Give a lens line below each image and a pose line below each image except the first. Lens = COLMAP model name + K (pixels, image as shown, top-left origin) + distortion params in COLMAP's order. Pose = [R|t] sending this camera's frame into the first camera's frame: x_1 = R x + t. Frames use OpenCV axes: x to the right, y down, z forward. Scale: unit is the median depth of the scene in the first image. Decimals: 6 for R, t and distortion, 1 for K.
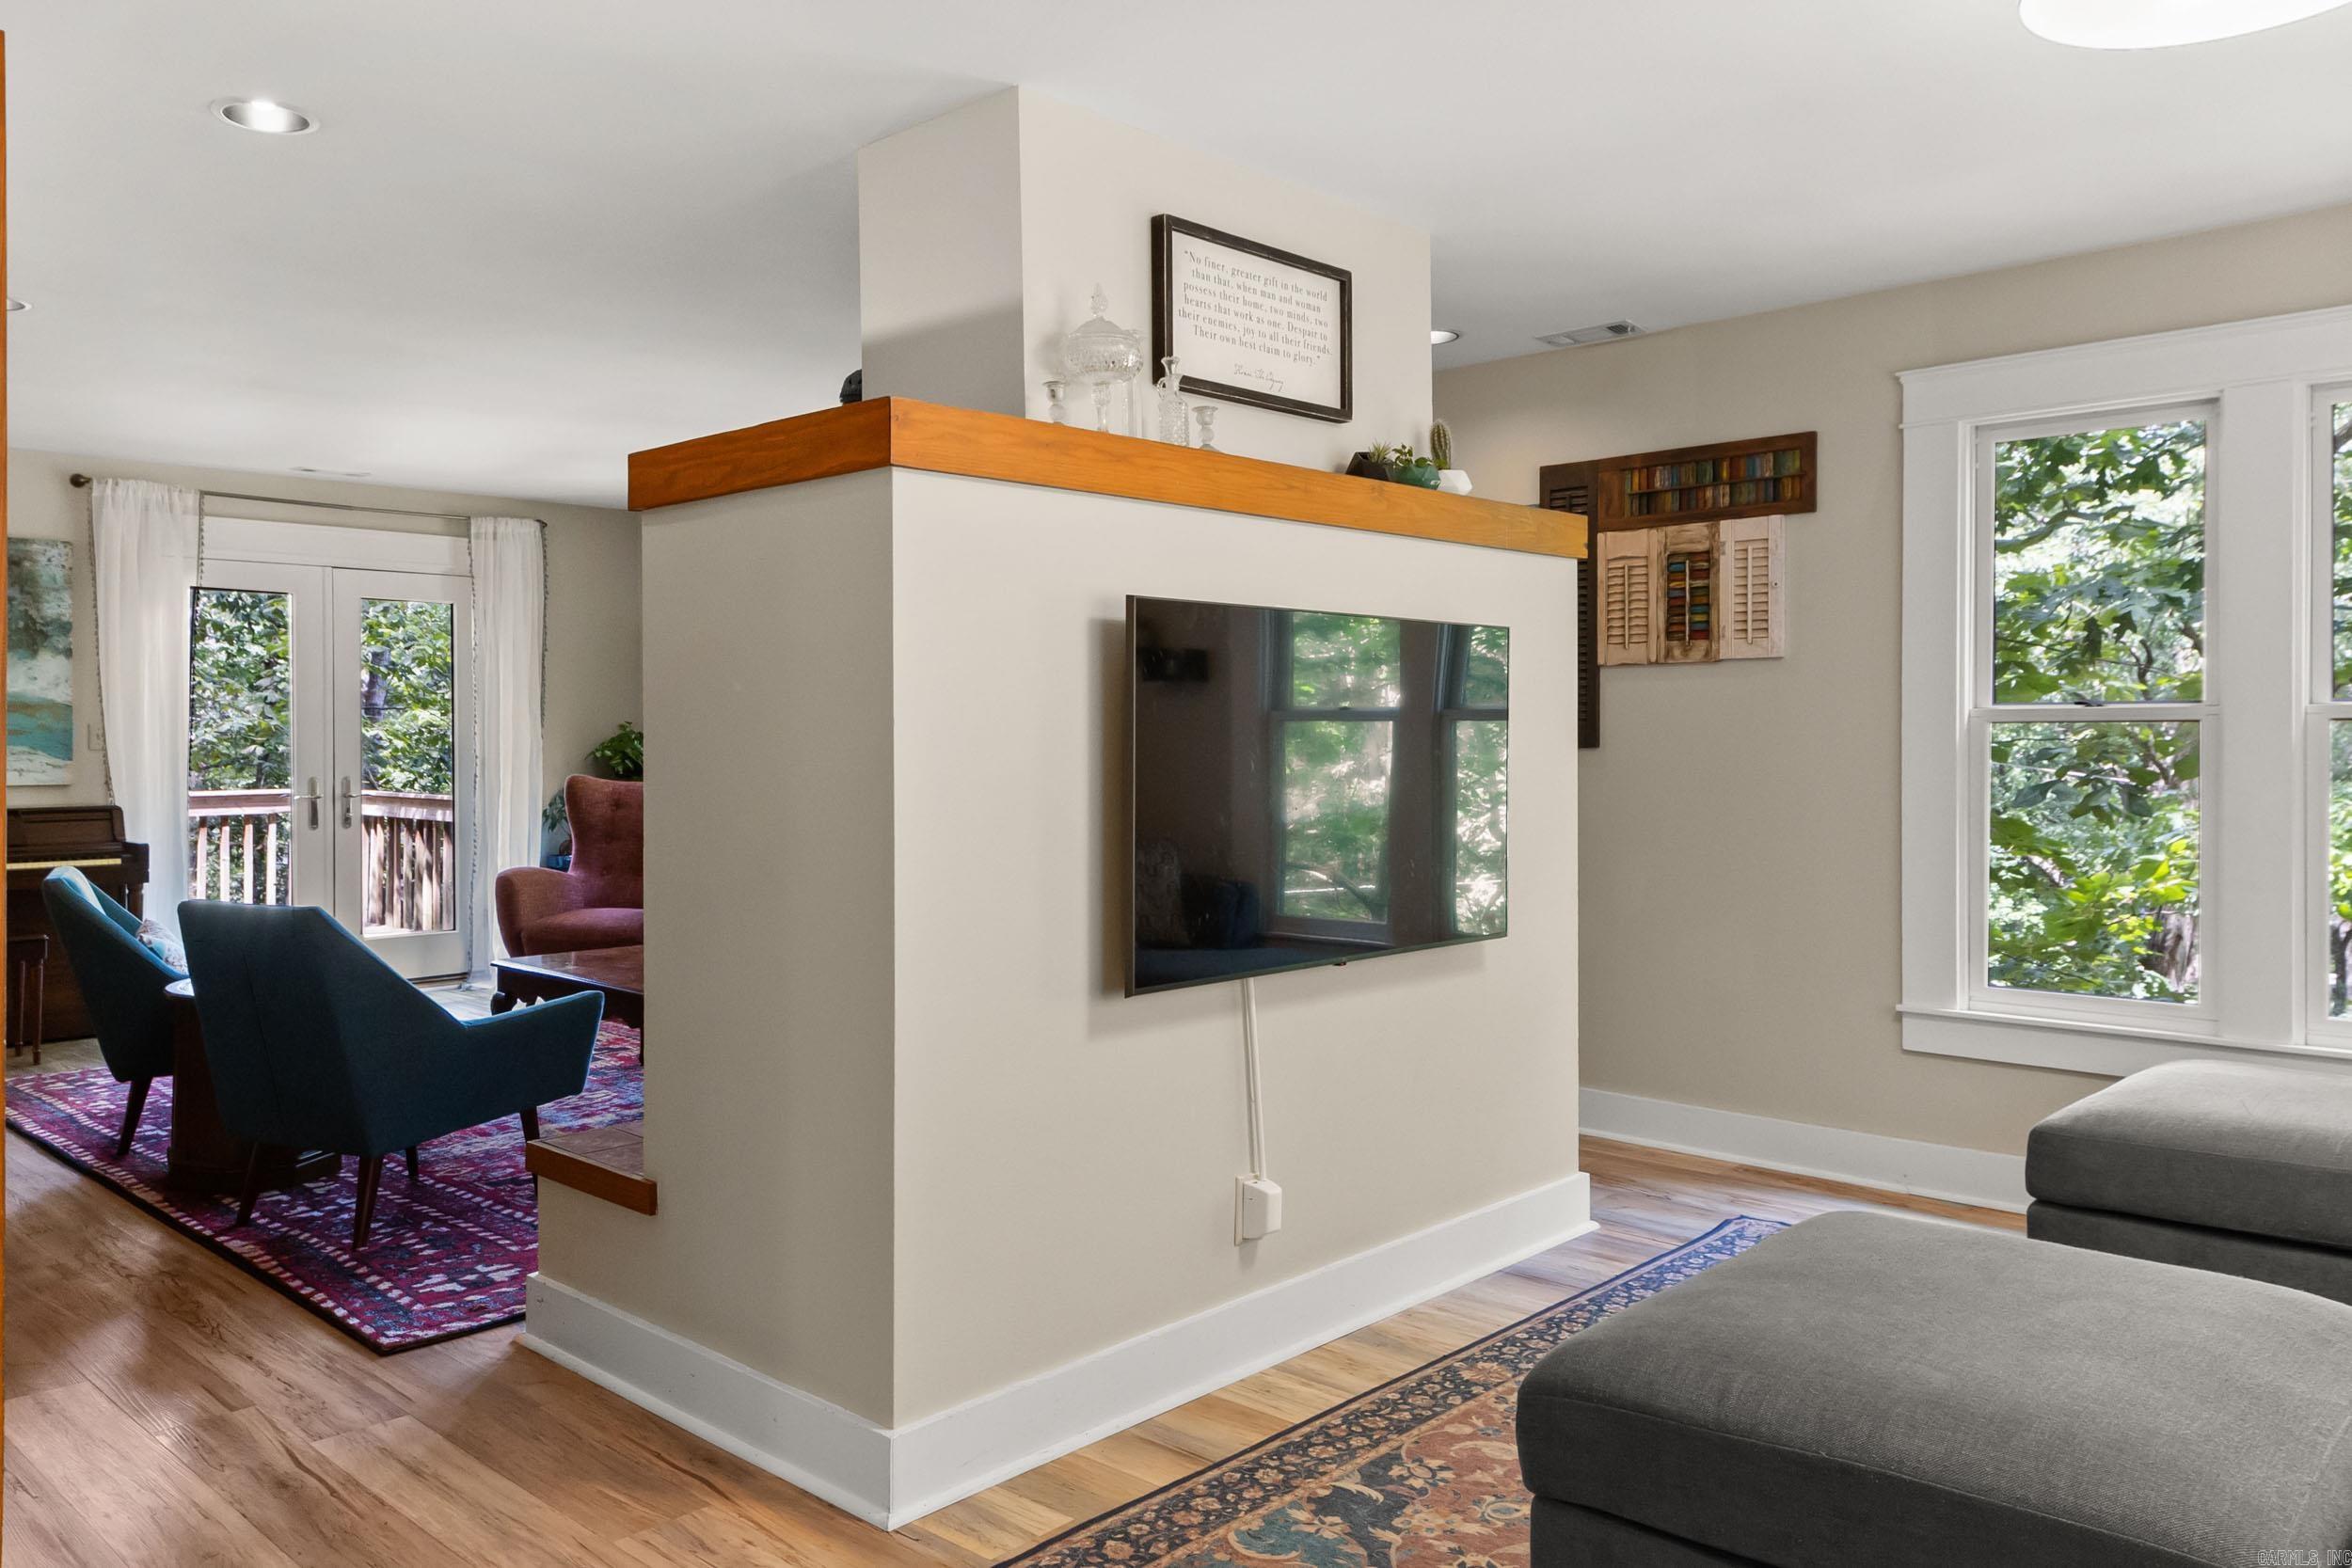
lens RADIAL K [[1707.8, 0, 1152.4], [0, 1707.8, 746.8], [0, 0, 1]] dist [0.029675, -0.028232]
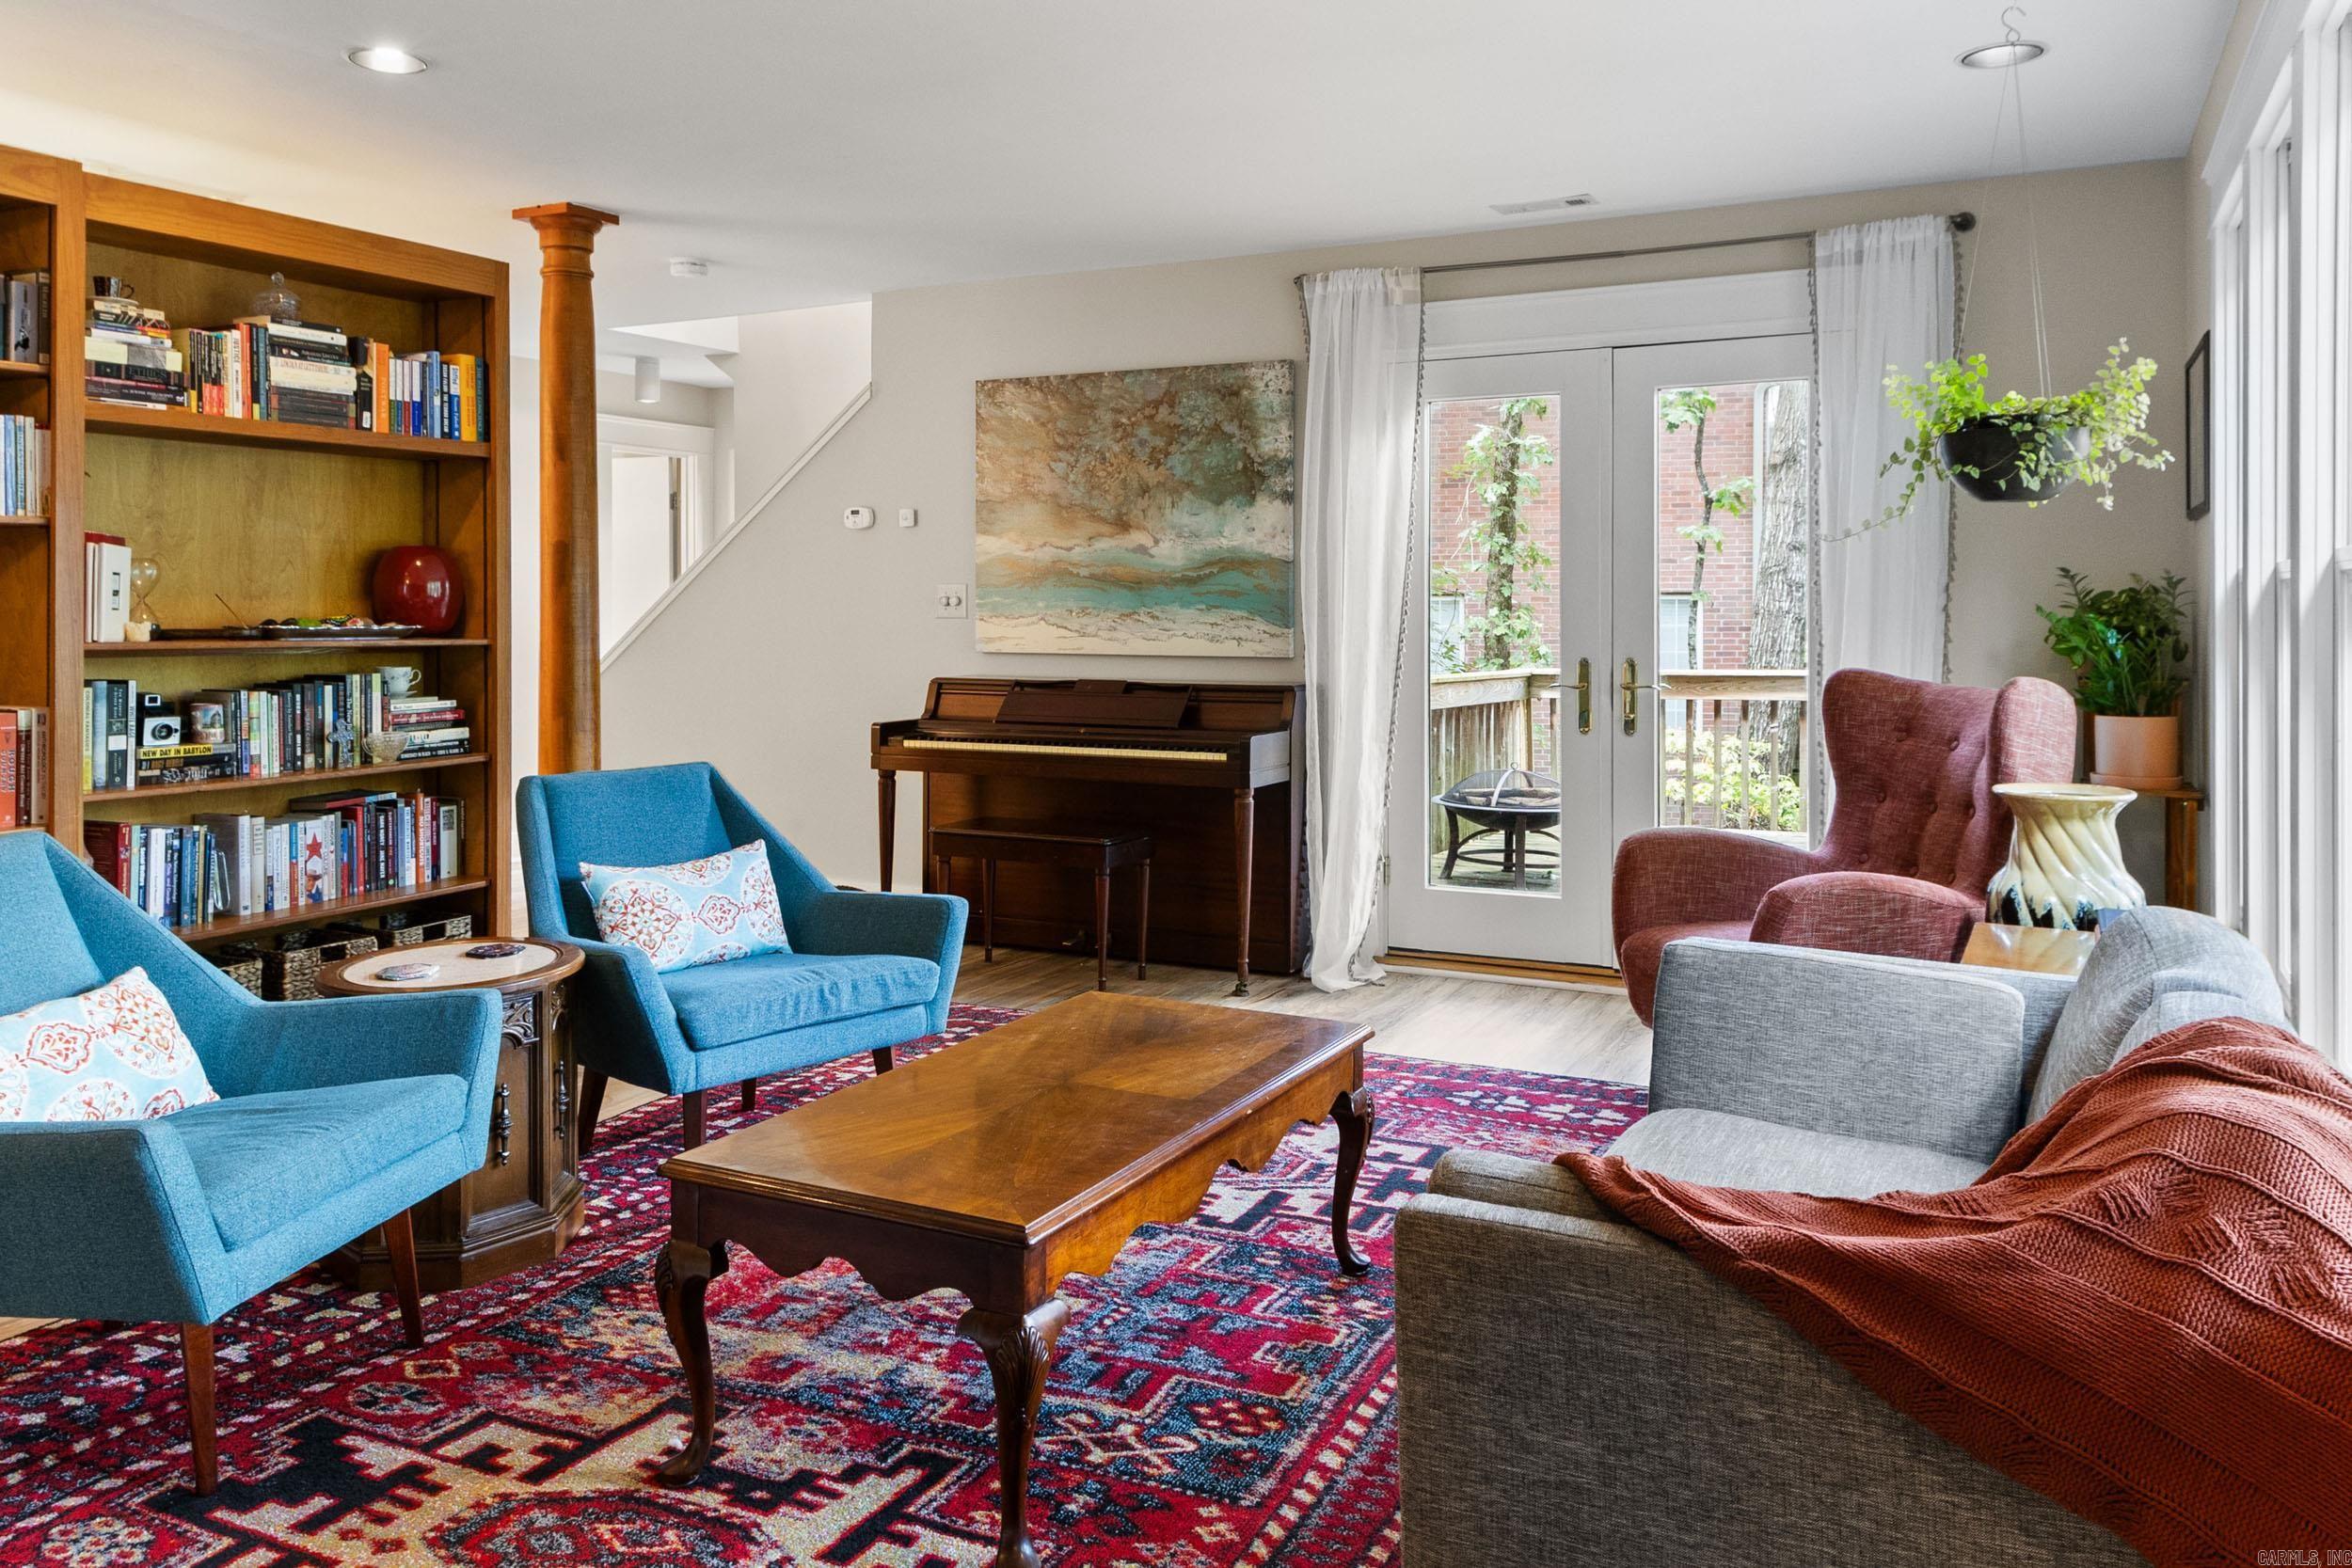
lens RADIAL K [[1707.8, 0, 1179.9], [0, 1707.8, 619.8], [0, 0, 1]] dist [0.029675, -0.028232]
pose [[0.293140, 0.009006, -0.956027, 0.132567], [-0.005140, 0.999956, 0.007844, -0.002093], [0.956056, 0.002614, 0.293173, 0.718374]]
